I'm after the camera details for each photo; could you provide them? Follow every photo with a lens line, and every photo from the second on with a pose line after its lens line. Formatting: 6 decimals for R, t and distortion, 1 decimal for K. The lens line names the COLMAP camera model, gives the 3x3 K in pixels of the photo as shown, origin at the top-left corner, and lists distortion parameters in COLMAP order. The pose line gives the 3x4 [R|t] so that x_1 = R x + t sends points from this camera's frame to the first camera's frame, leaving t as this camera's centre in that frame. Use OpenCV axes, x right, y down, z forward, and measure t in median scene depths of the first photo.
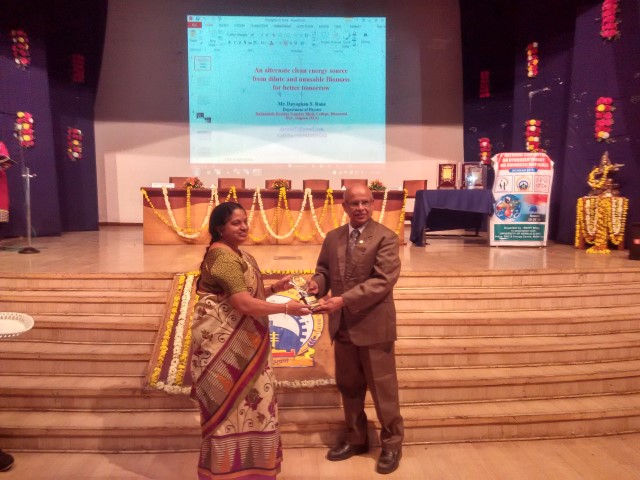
lens RADIAL K [[560.4, 0, 322.7], [0, 560.4, 242.3], [0, 0, 1]] dist [0.114175, -0.173805]
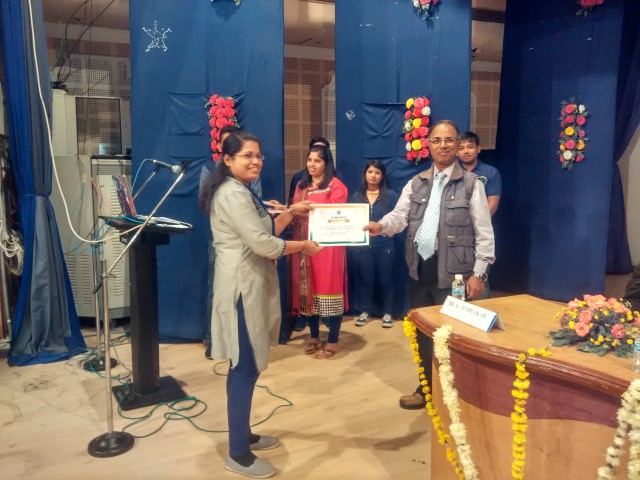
lens RADIAL K [[567.0, 0, 320.0], [0, 567.0, 240.0], [0, 0, 1]] dist [0.121263, -0.186845]
pose [[0.374733, 0.118930, -0.919473, -0.032265], [-0.046389, 0.992901, 0.109522, -0.146411], [0.925971, 0.001612, 0.377590, 0.700696]]
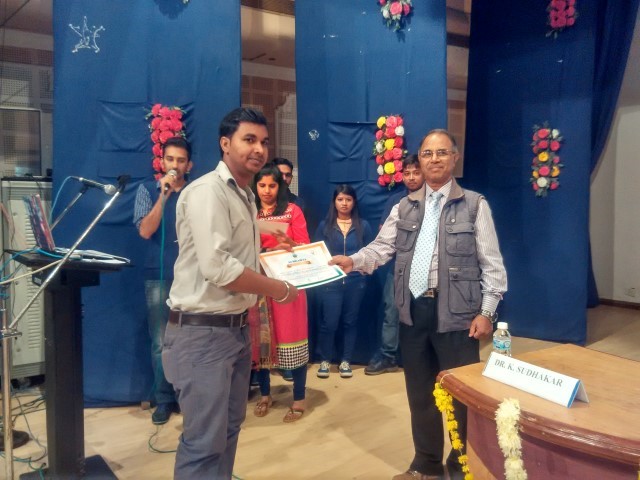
lens RADIAL K [[560.4, 0, 322.7], [0, 560.4, 242.3], [0, 0, 1]] dist [0.114175, -0.173805]
pose [[0.480811, 0.064356, -0.874460, -0.113770], [-0.046617, 0.997769, 0.047799, -0.138173], [0.875584, 0.017782, 0.482738, 0.711144]]
